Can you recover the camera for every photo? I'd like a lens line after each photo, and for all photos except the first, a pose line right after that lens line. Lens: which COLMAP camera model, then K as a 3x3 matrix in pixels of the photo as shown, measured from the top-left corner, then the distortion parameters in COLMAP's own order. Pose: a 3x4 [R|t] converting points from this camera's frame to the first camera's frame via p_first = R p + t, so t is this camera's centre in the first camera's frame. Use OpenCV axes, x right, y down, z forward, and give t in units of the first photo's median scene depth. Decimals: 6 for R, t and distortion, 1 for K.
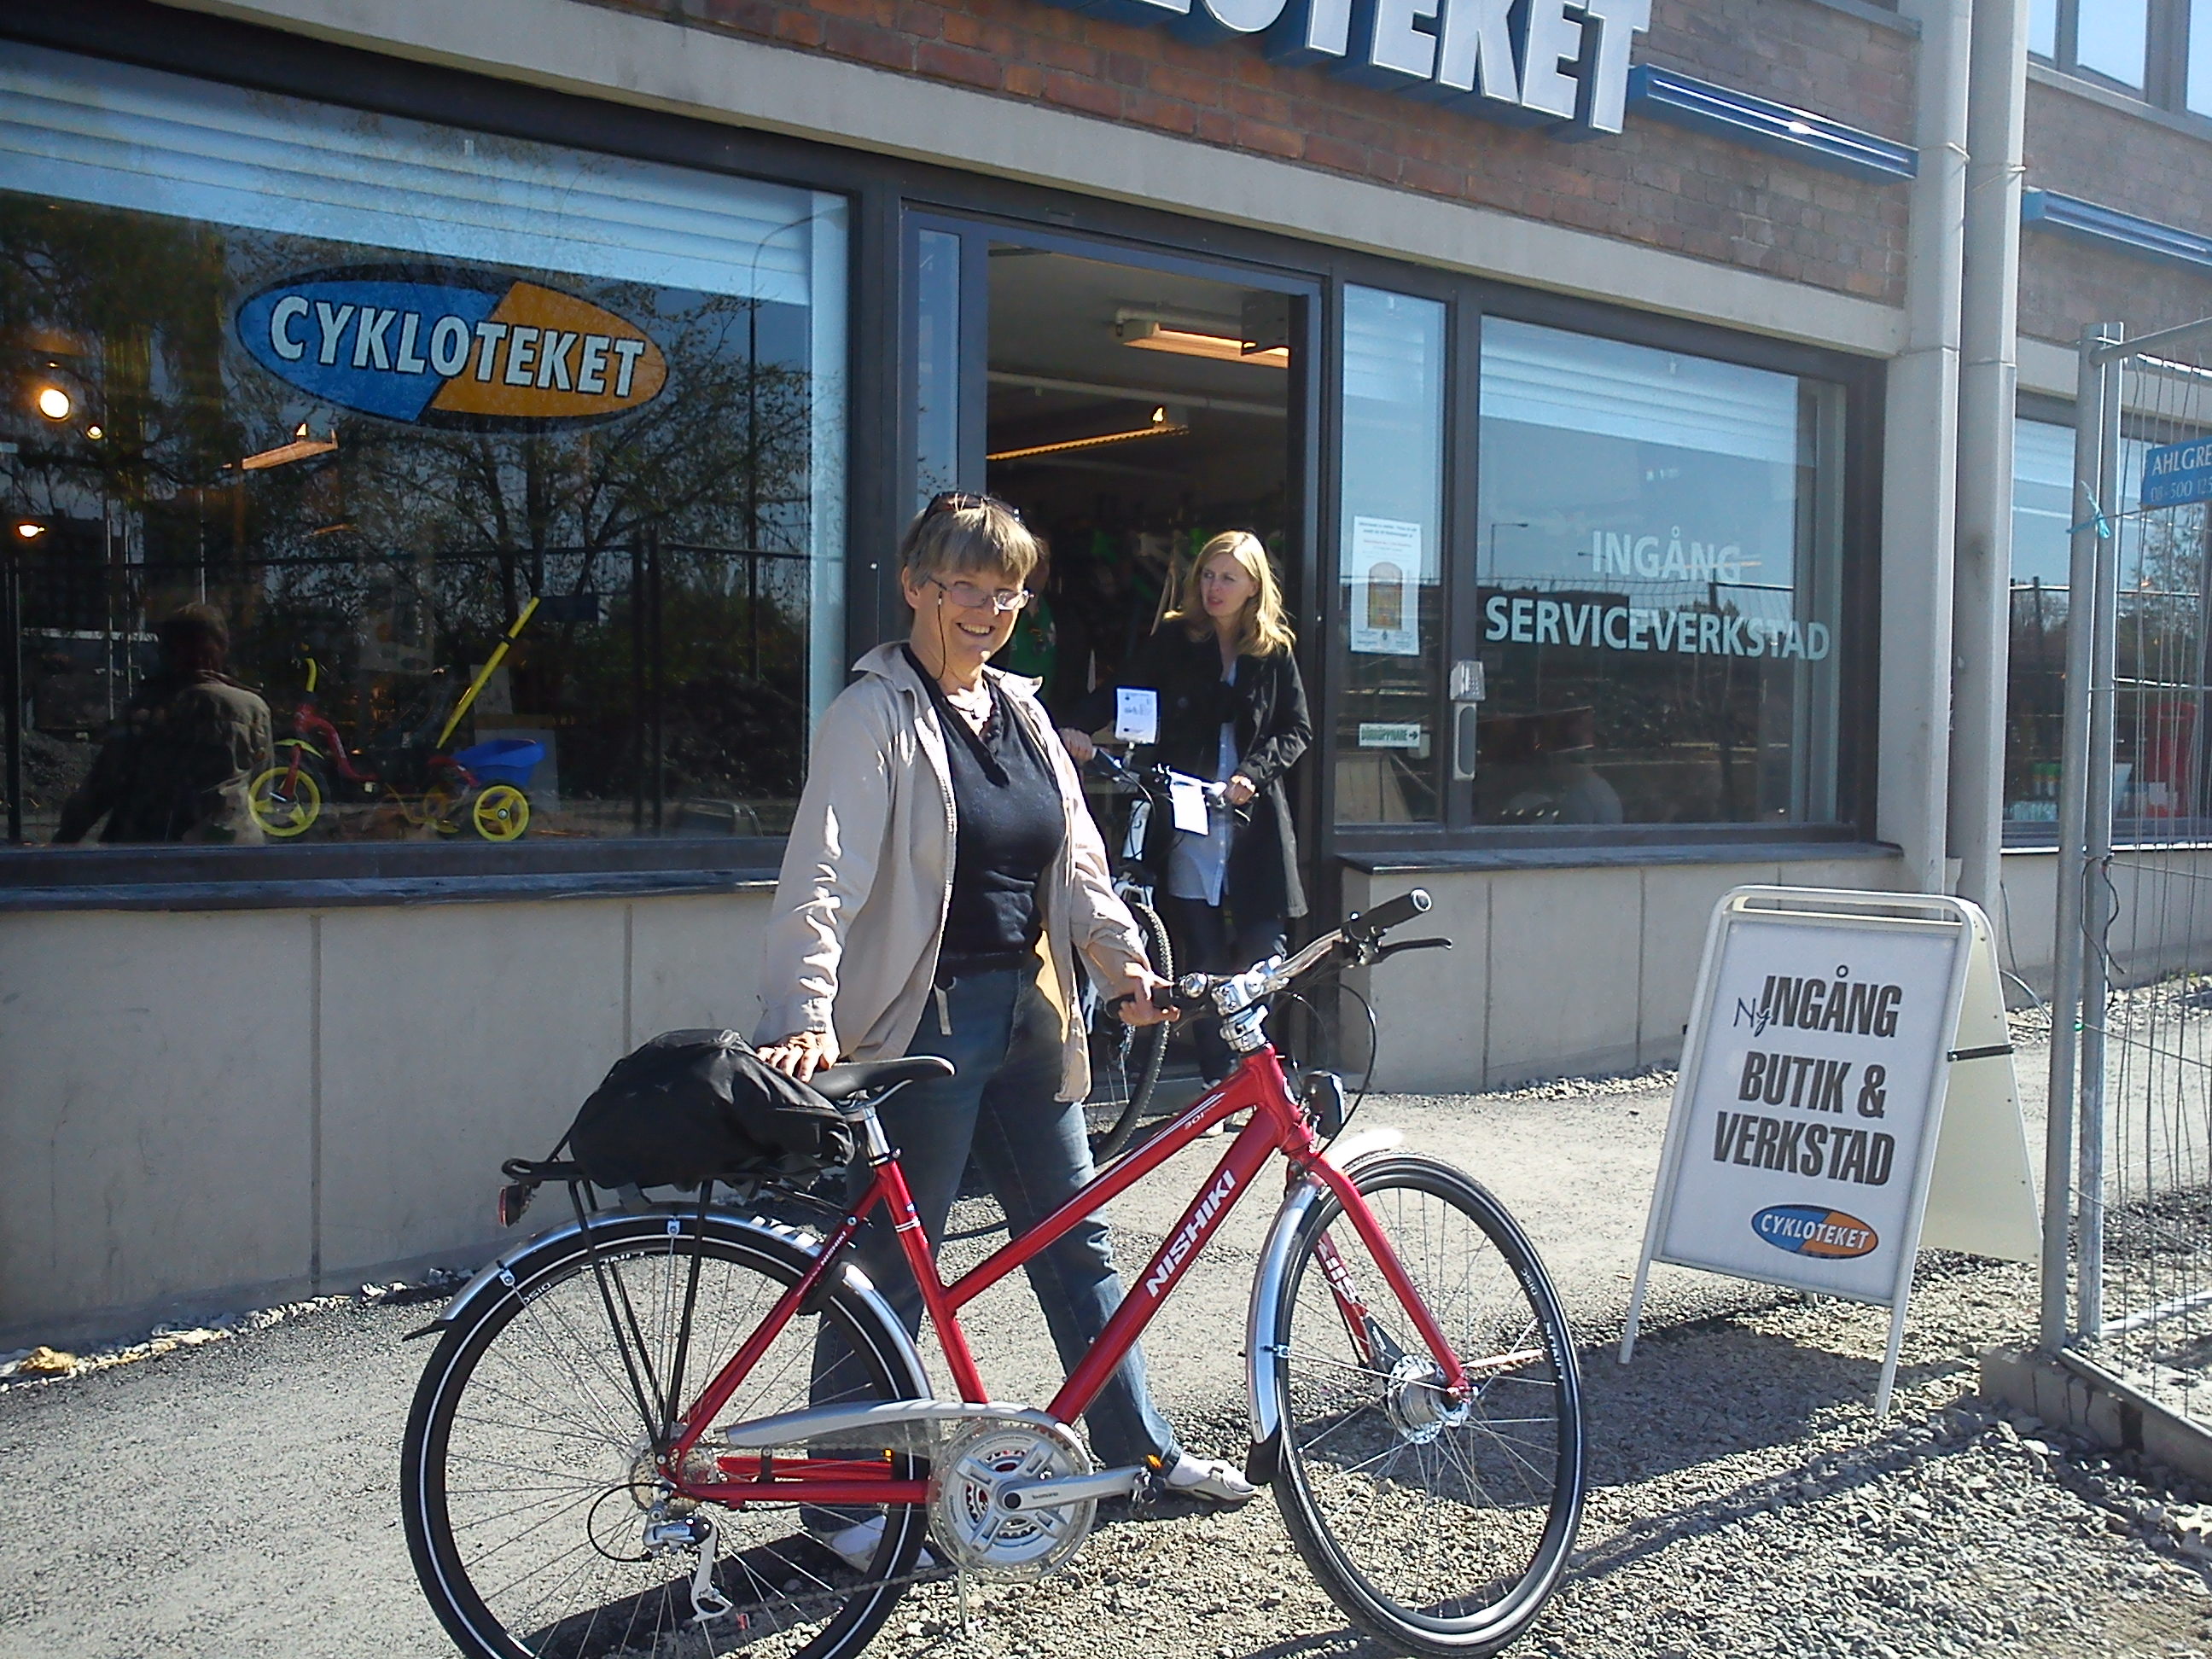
lens RADIAL K [[2025.8, 0, 978.7], [0, 2025.8, 819.5], [0, 0, 1]] dist [-0.100957, 0.152135]
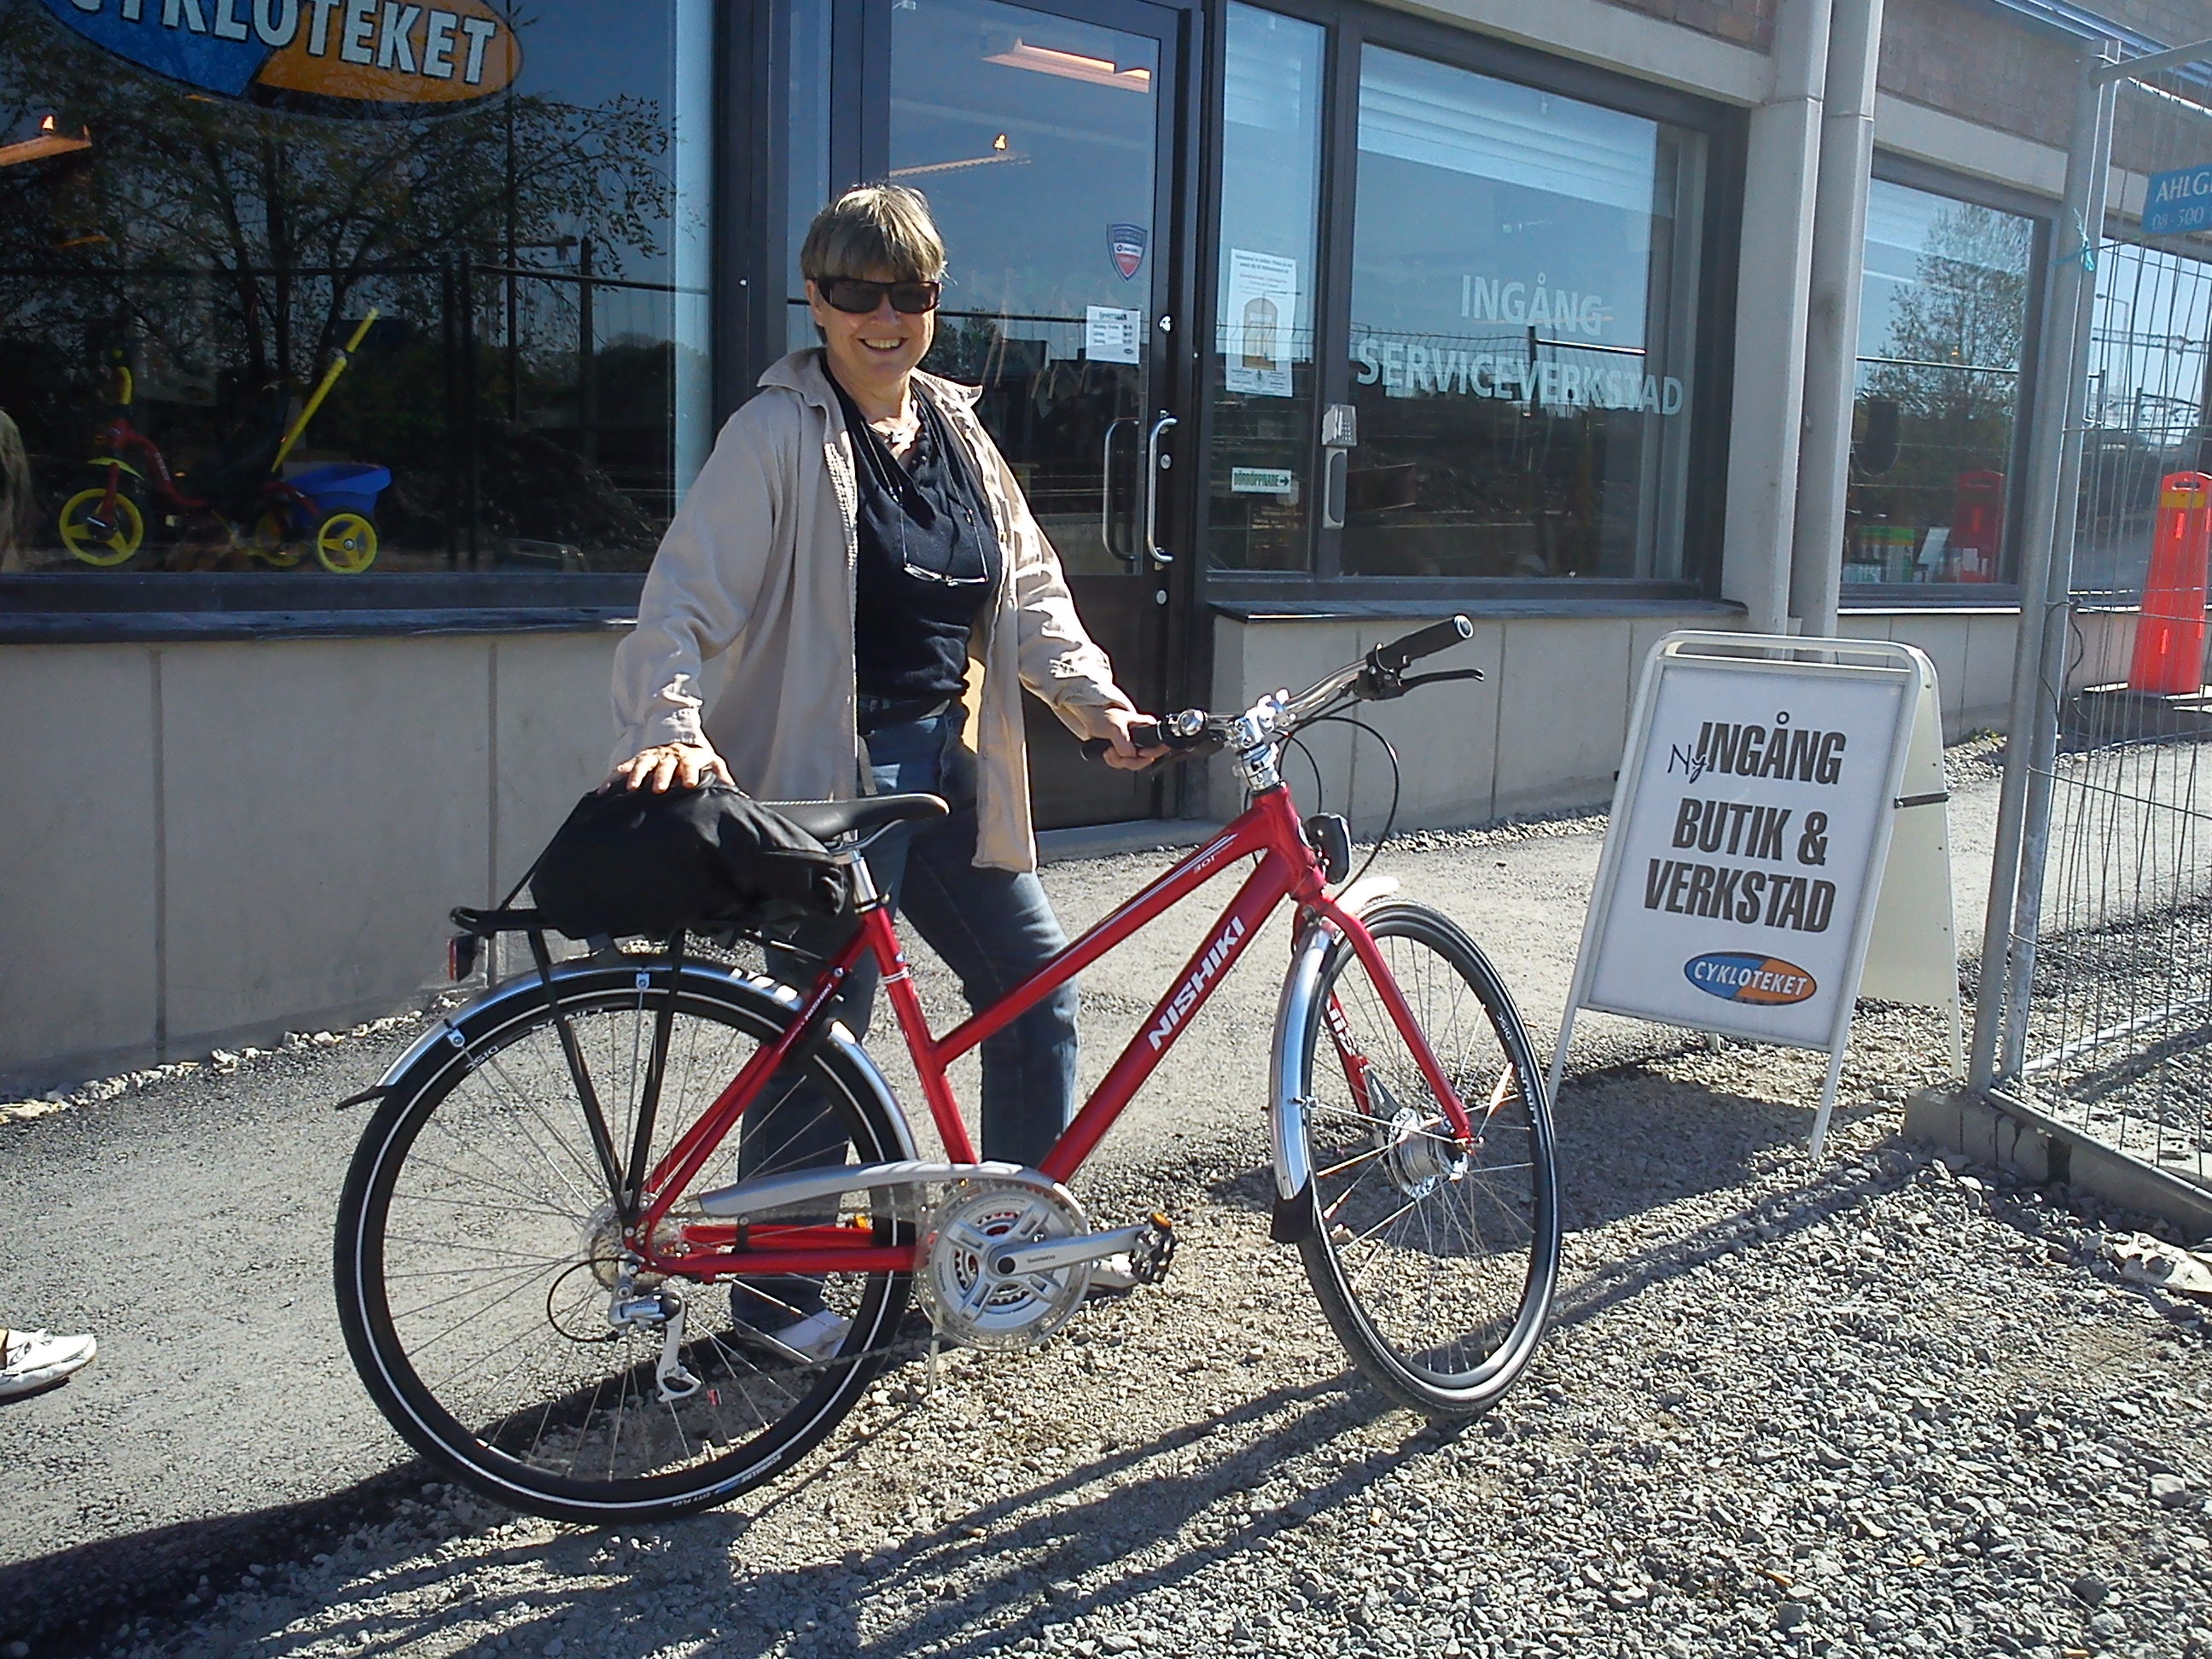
lens RADIAL K [[2025.8, 0, 978.7], [0, 2025.8, 819.5], [0, 0, 1]] dist [-0.100957, 0.152135]
pose [[0.992946, -0.001352, 0.118562, -0.085579], [-0.012633, 0.993037, 0.117125, 0.016177], [-0.117895, -0.117797, 0.986015, 0.071649]]
